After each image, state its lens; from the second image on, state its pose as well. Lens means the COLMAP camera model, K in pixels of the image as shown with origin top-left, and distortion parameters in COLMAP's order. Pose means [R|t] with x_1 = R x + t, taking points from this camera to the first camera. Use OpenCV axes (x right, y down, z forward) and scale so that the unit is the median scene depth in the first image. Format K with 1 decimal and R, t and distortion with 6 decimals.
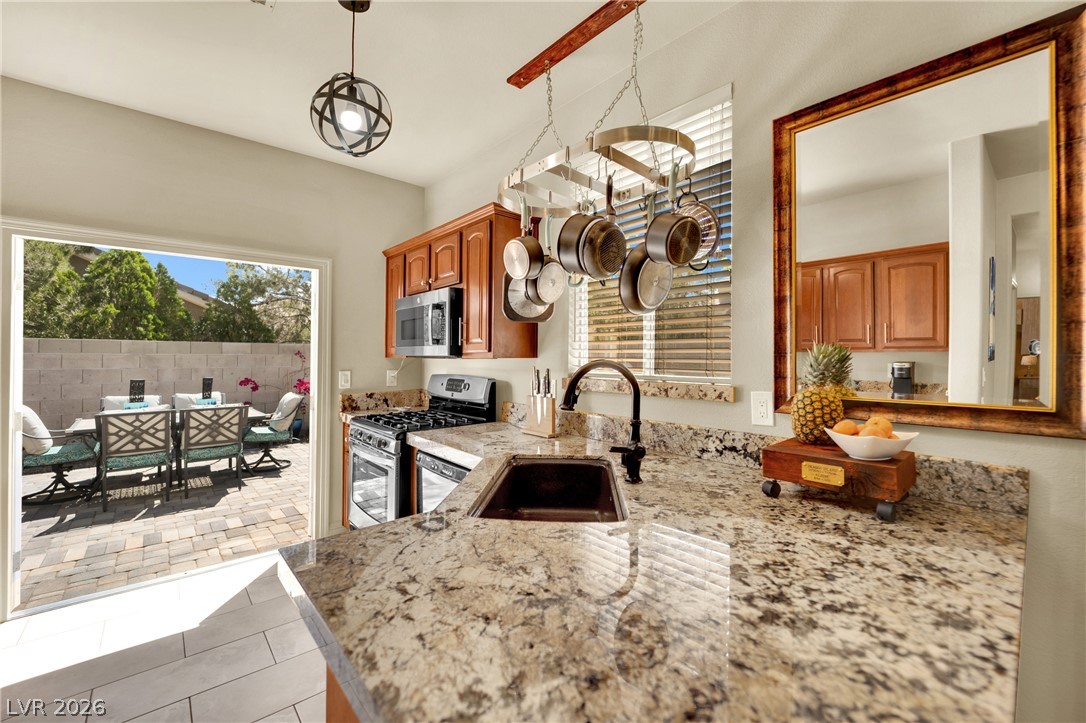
lens RADIAL K [[444.7, 0, 533.3], [0, 444.7, 350.4], [0, 0, 1]] dist [-0.021135, 0.000751]
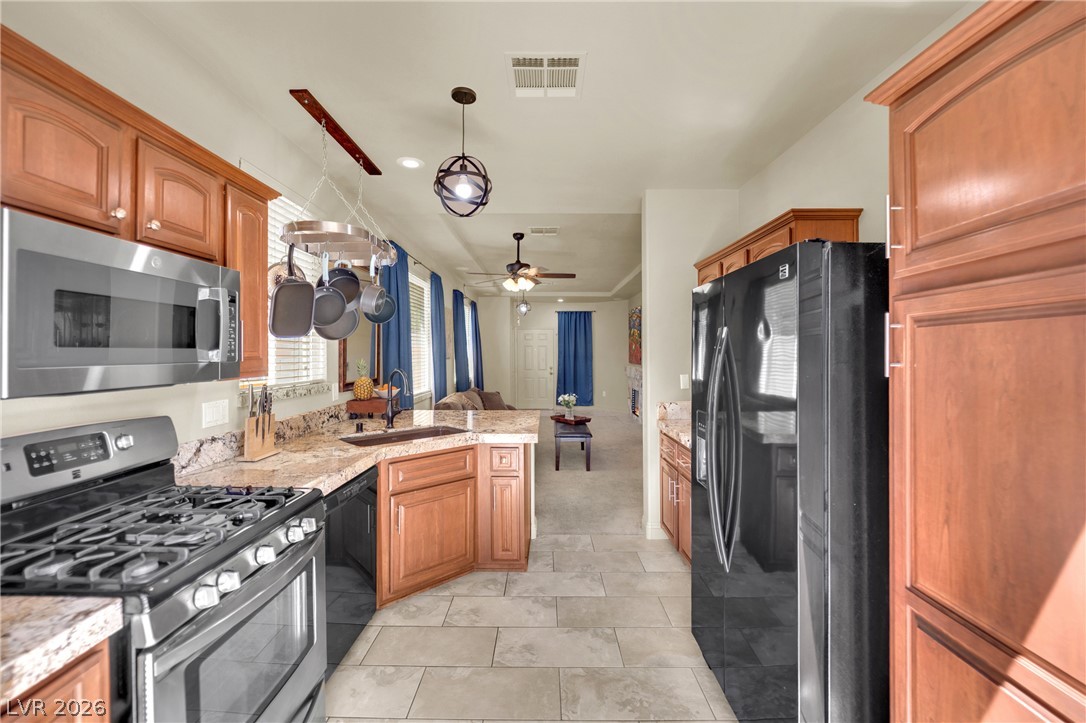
lens RADIAL K [[444.7, 0, 549.5], [0, 444.7, 355.4], [0, 0, 1]] dist [-0.021135, 0.000751]
pose [[-0.762844, 0.001647, 0.646580, -1.564619], [-0.001140, 0.999992, -0.003893, -0.029148], [-0.646581, -0.003707, -0.762836, 1.981481]]
